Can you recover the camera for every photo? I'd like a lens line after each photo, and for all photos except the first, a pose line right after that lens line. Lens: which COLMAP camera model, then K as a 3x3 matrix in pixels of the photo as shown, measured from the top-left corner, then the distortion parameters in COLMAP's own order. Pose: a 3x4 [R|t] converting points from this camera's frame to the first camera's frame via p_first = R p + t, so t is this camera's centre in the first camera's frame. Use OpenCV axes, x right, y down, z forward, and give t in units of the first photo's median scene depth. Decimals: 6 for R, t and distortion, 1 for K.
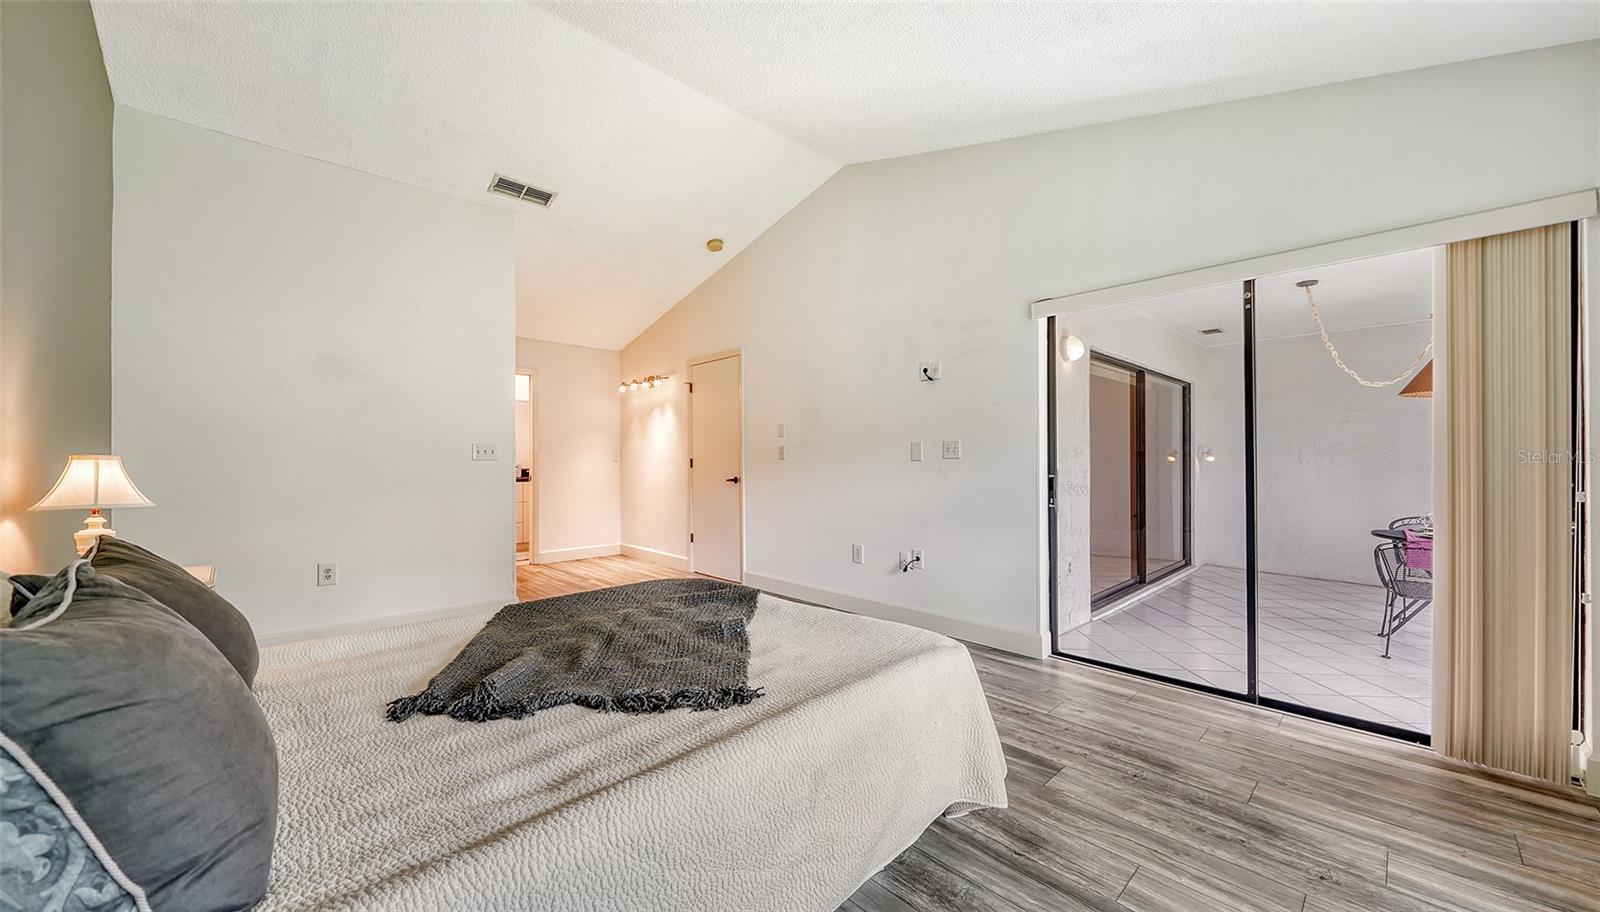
lens RADIAL K [[566.4, 0, 802.7], [0, 566.4, 456.7], [0, 0, 1]] dist [-0.001957, -0.000063]
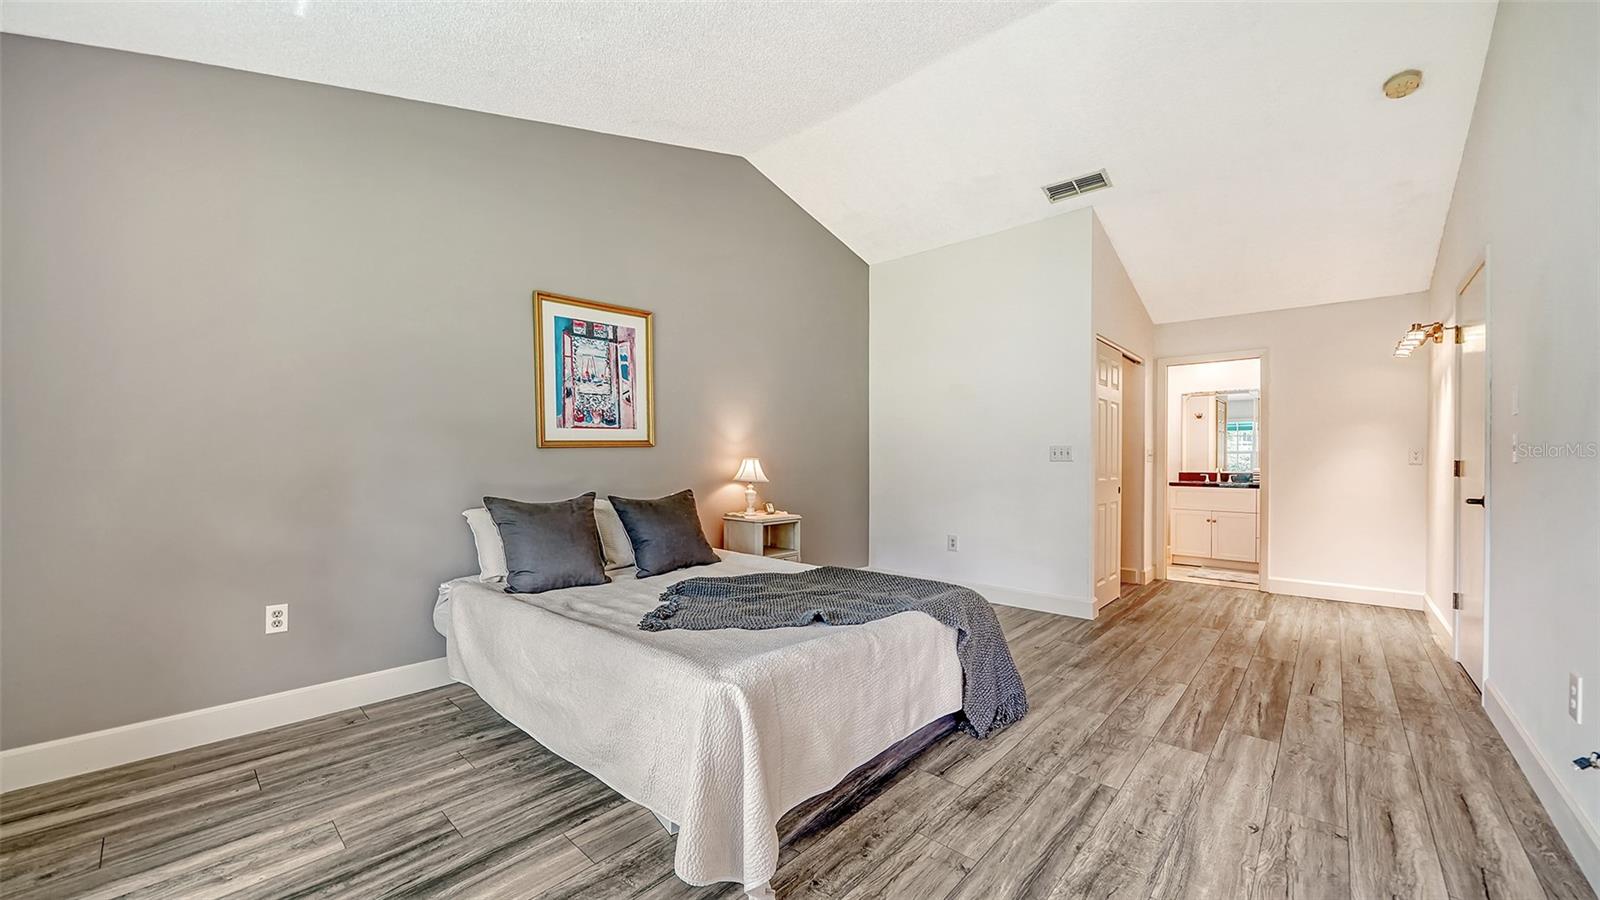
lens RADIAL K [[587.1, 0, 791.7], [0, 587.1, 459.9], [0, 0, 1]] dist [0.000338, -0.001093]
pose [[0.070115, 0.002570, -0.997536, 0.533566], [0.001439, 0.999995, 0.002677, 0.000817], [0.997538, -0.001623, 0.070111, 0.479463]]
